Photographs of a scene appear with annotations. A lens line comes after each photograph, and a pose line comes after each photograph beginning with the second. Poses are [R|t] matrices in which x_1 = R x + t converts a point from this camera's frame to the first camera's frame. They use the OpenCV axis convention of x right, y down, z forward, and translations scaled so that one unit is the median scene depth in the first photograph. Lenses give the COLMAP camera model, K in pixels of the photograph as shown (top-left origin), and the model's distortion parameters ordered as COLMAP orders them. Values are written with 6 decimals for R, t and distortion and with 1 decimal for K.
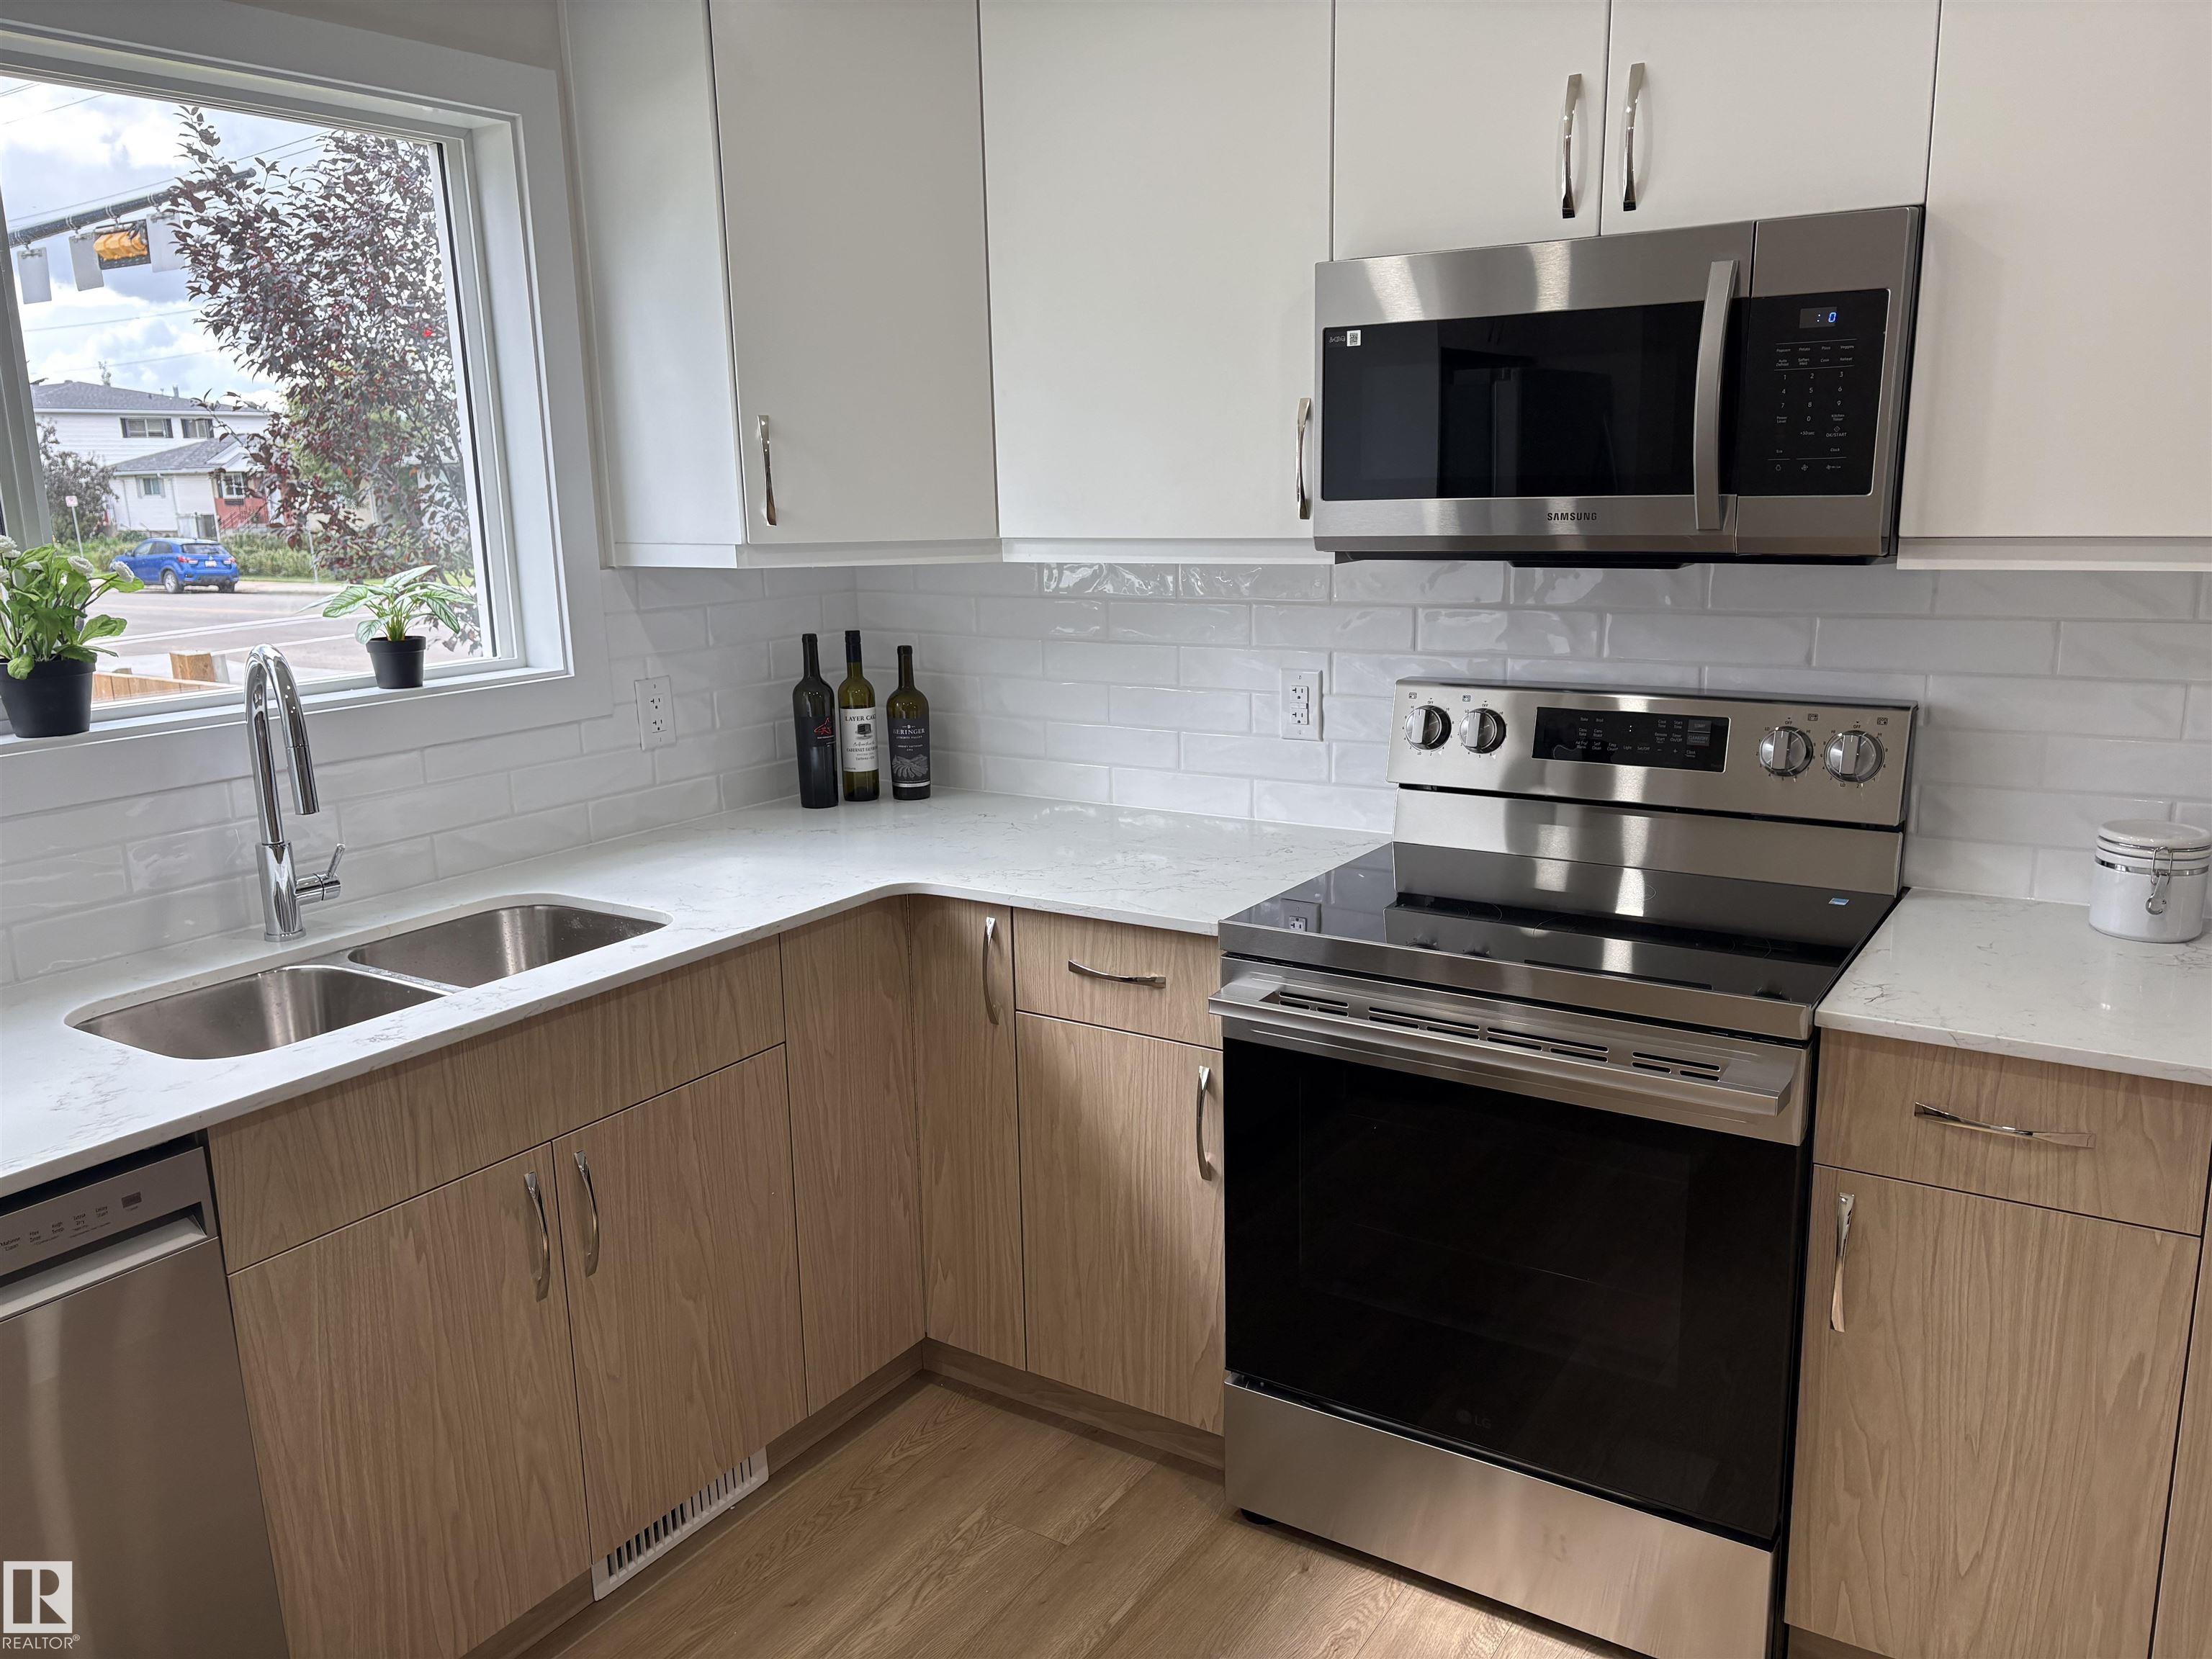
lens RADIAL K [[1658.9, 0, 1110.1], [0, 1658.9, 837.4], [0, 0, 1]] dist [0.040861, -0.036386]
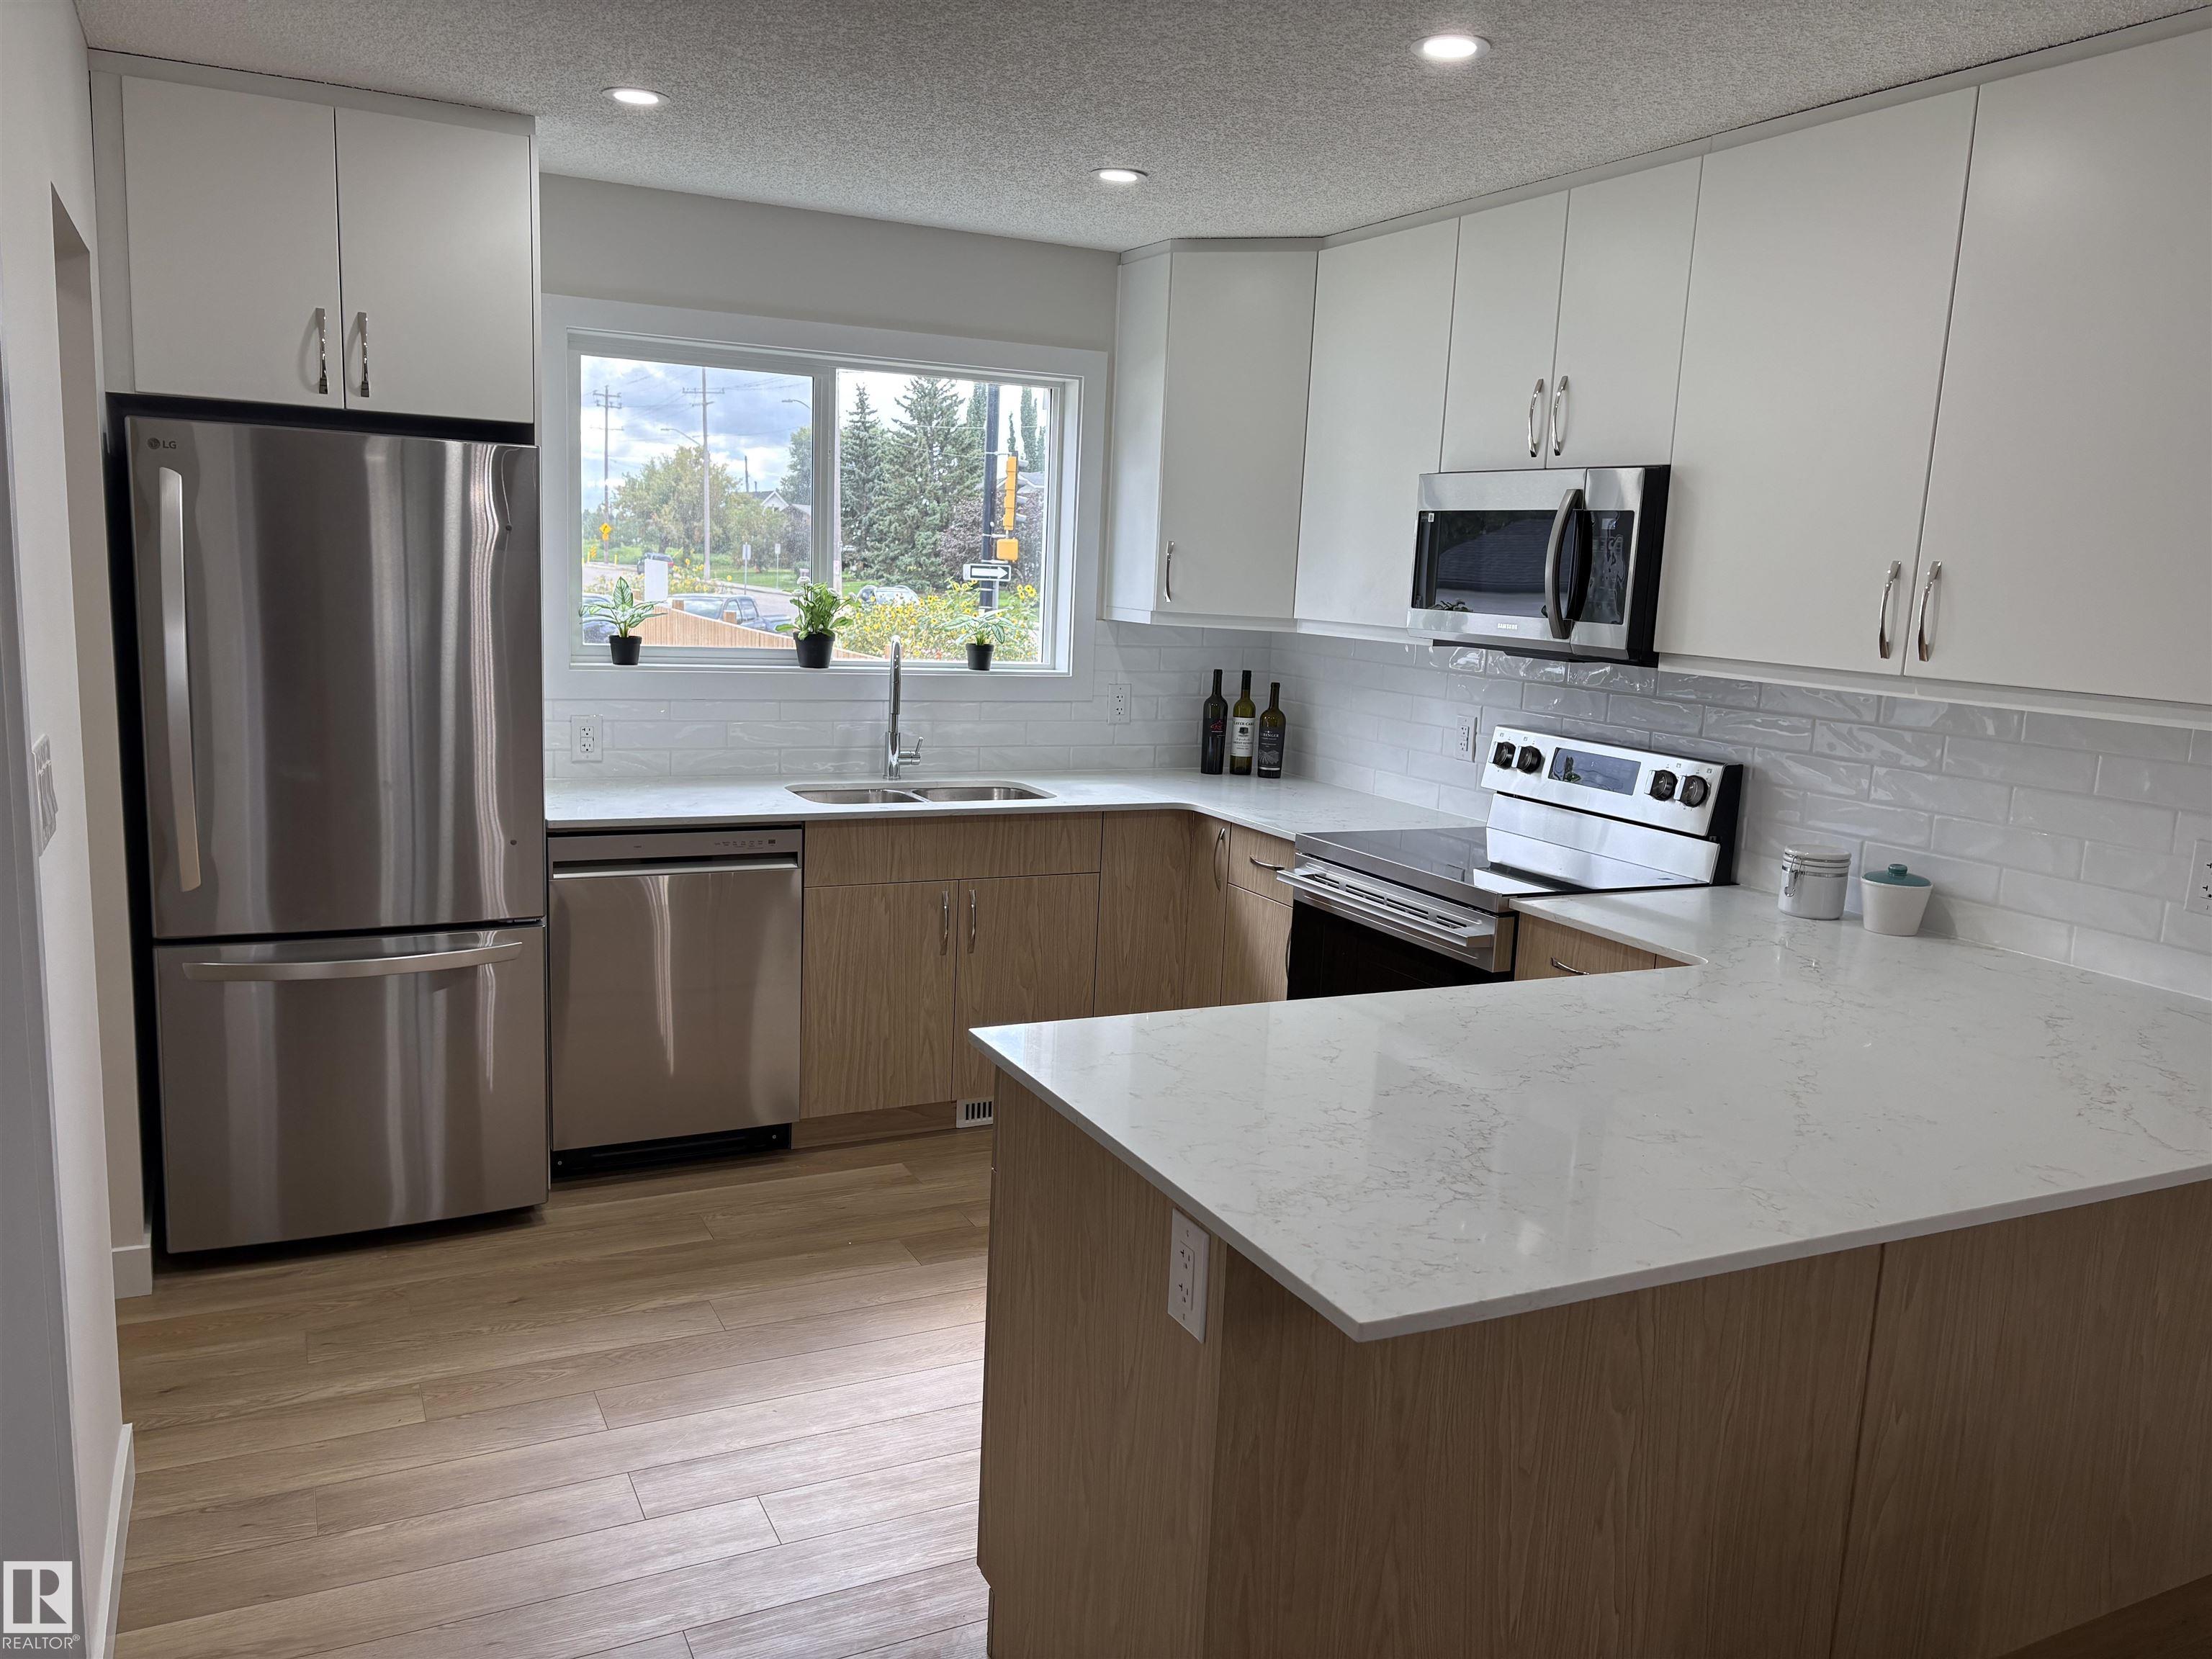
lens RADIAL K [[1644.5, 0, 1121.1], [0, 1644.5, 840.9], [0, 0, 1]] dist [0.124586, -0.230825]
pose [[0.860502, 0.145849, -0.488123, 0.619588], [-0.171730, 0.985108, -0.008393, 0.085326], [0.479630, 0.091047, 0.872735, -0.521821]]
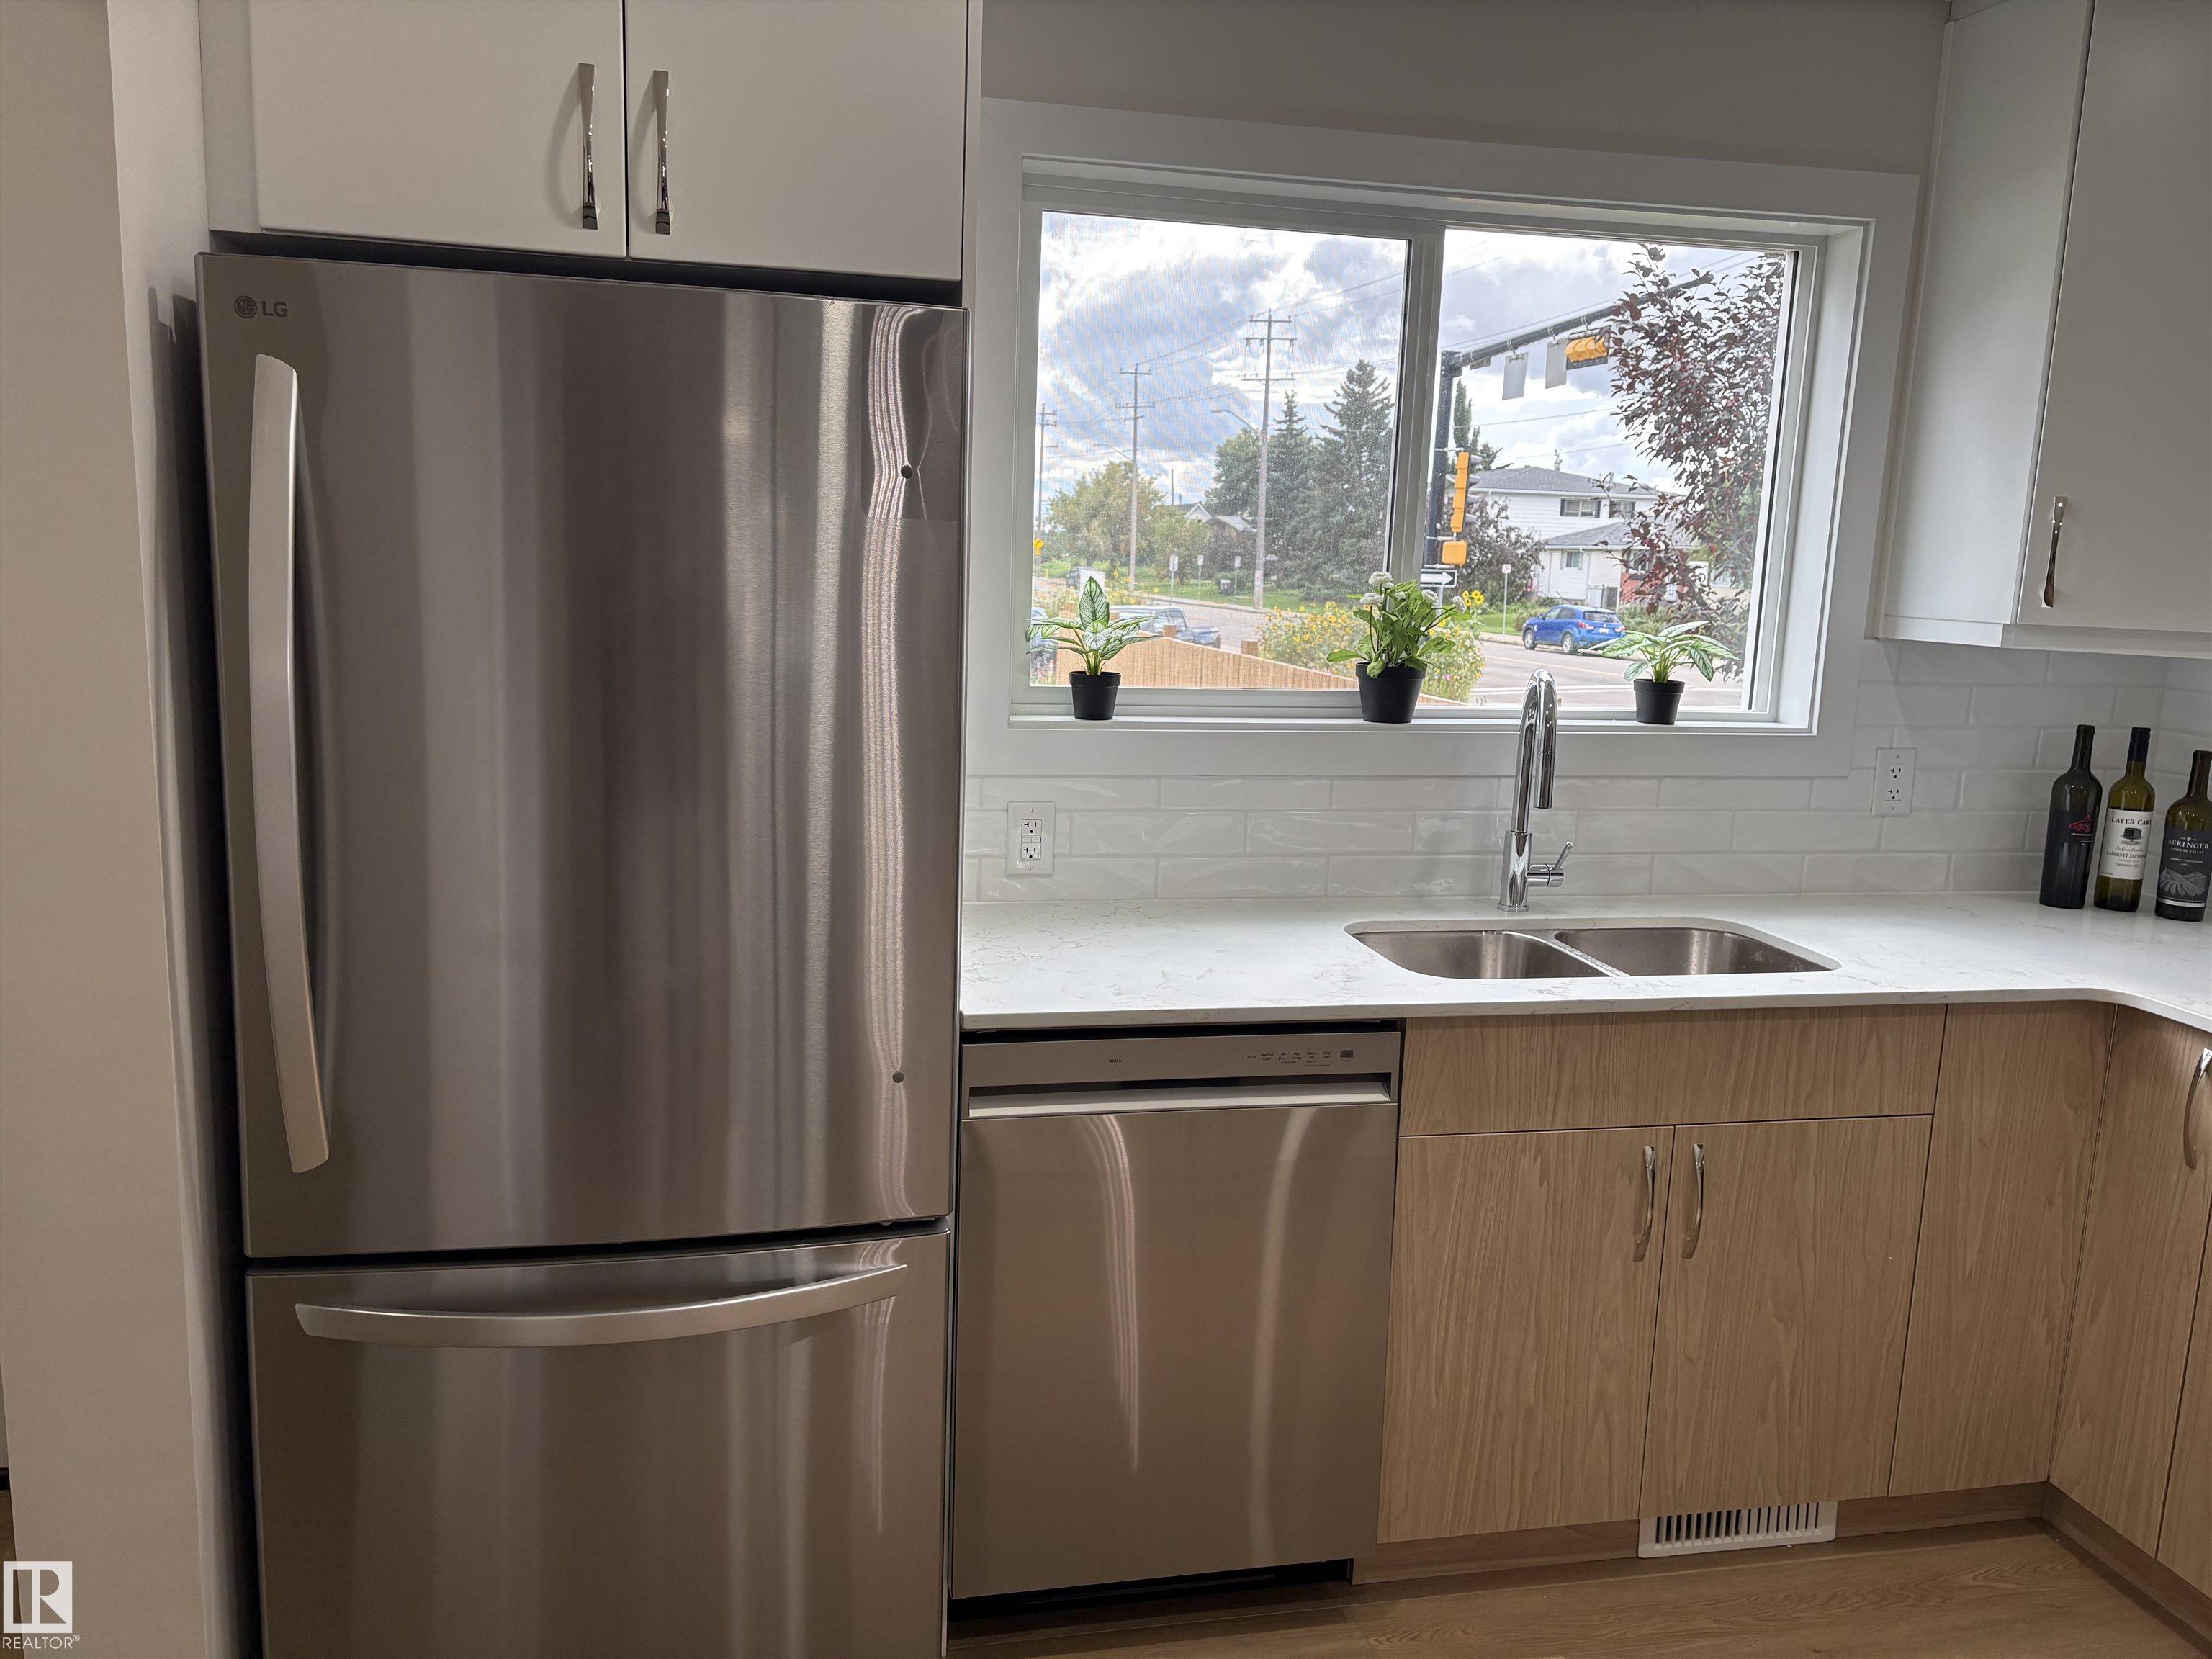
lens RADIAL K [[1658.9, 0, 1110.1], [0, 1658.9, 837.4], [0, 0, 1]] dist [0.040861, -0.036386]
pose [[0.707449, 0.164907, -0.687257, 0.101006], [-0.199135, 0.979511, 0.030047, 0.024523], [0.678131, 0.115600, 0.725793, -0.071499]]
